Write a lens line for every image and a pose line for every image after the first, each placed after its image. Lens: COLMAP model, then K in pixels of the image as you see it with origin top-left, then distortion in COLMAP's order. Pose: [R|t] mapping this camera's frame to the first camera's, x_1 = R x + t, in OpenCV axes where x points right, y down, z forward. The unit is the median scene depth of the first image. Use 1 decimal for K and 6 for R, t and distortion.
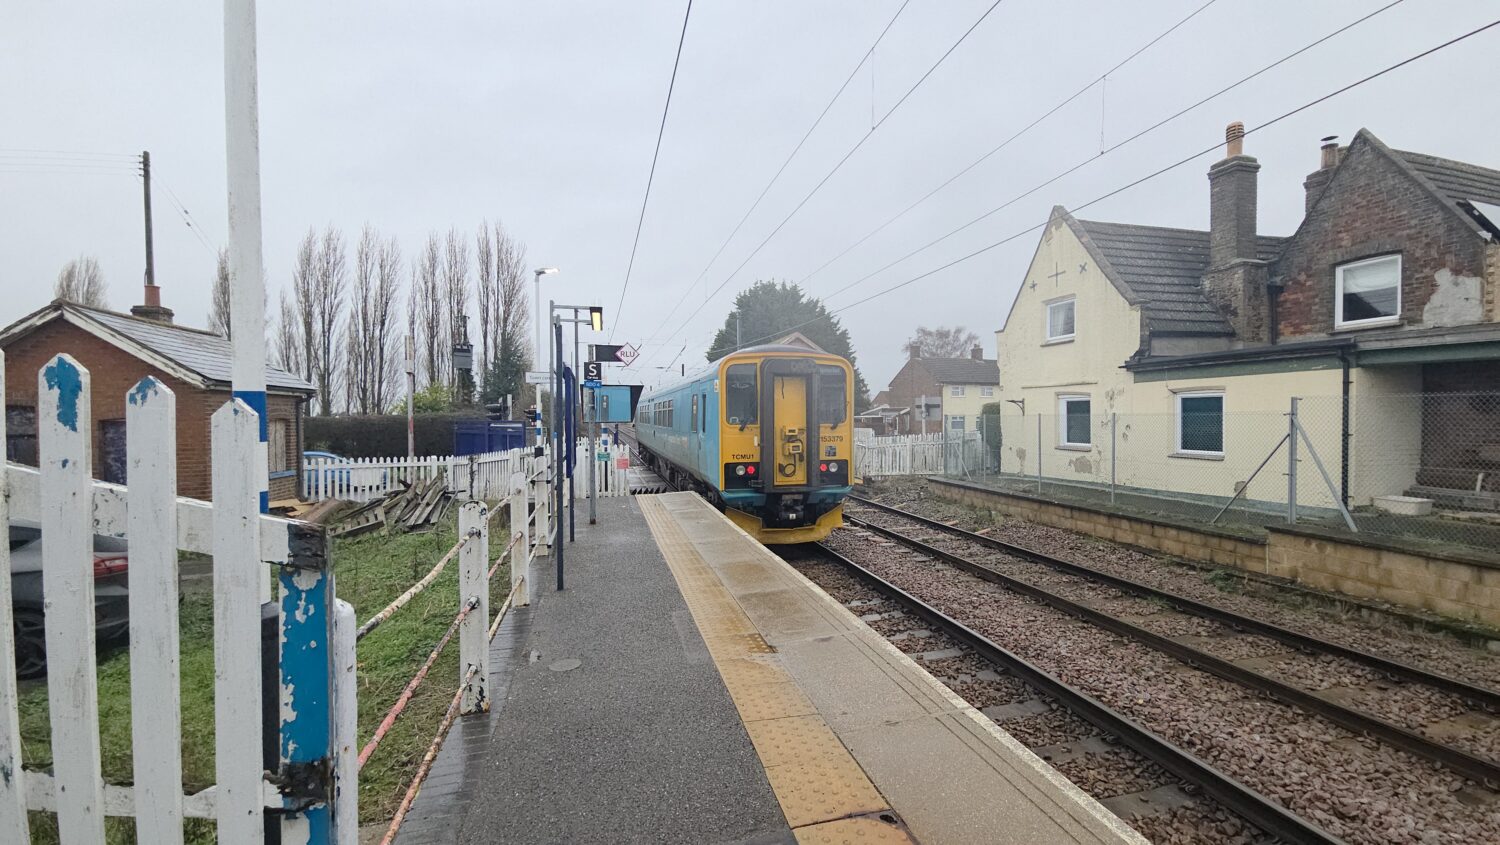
lens RADIAL K [[589.9, 0, 748.0], [0, 589.9, 427.4], [0, 0, 1]] dist [-0.000227, -0.000004]
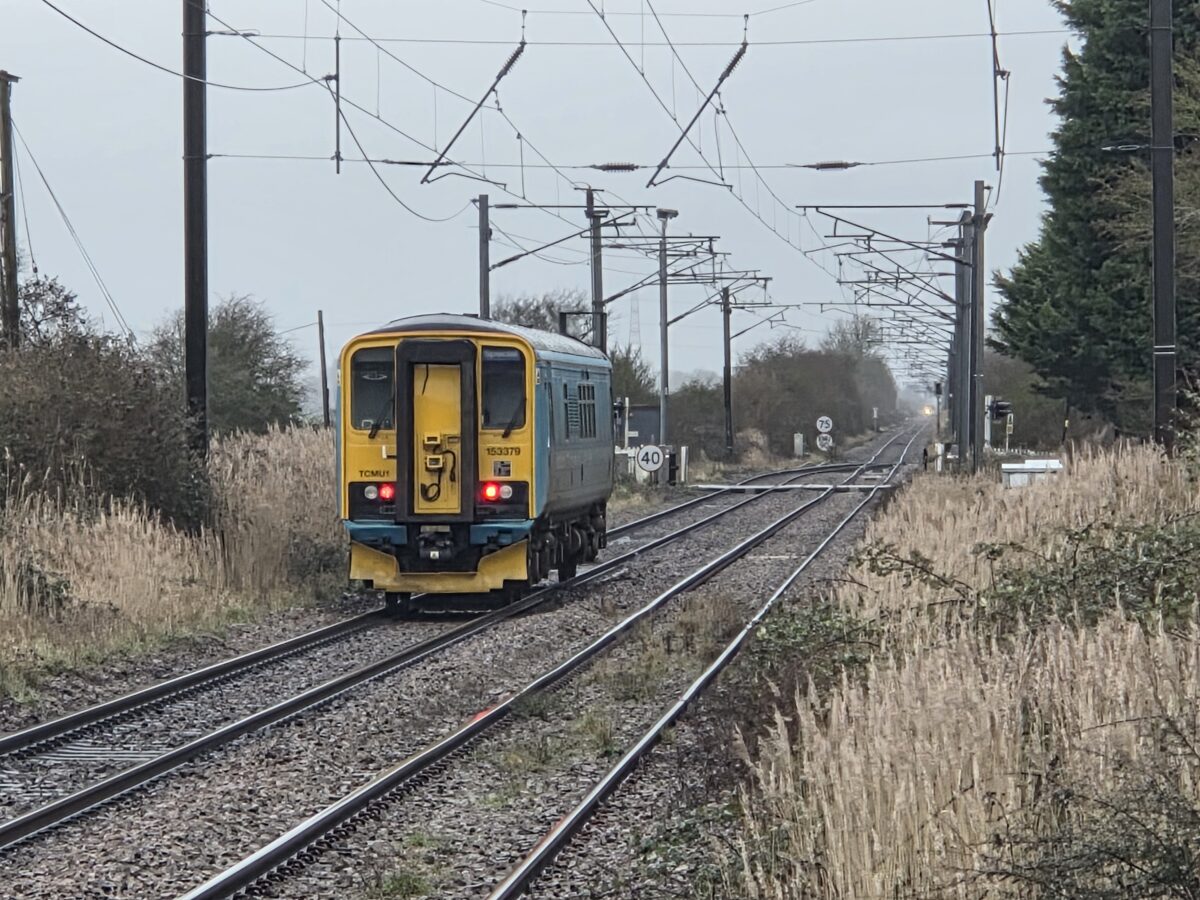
lens RADIAL K [[8357.2, 0, 598.1], [0, 8357.2, 449.8], [0, 0, 1]] dist [0.177559, 0.000000]
pose [[0.960046, 0.007495, -0.279743, 3.165538], [-0.008591, 0.999959, -0.002692, 0.045384], [0.279712, 0.004988, 0.960071, -8.899465]]
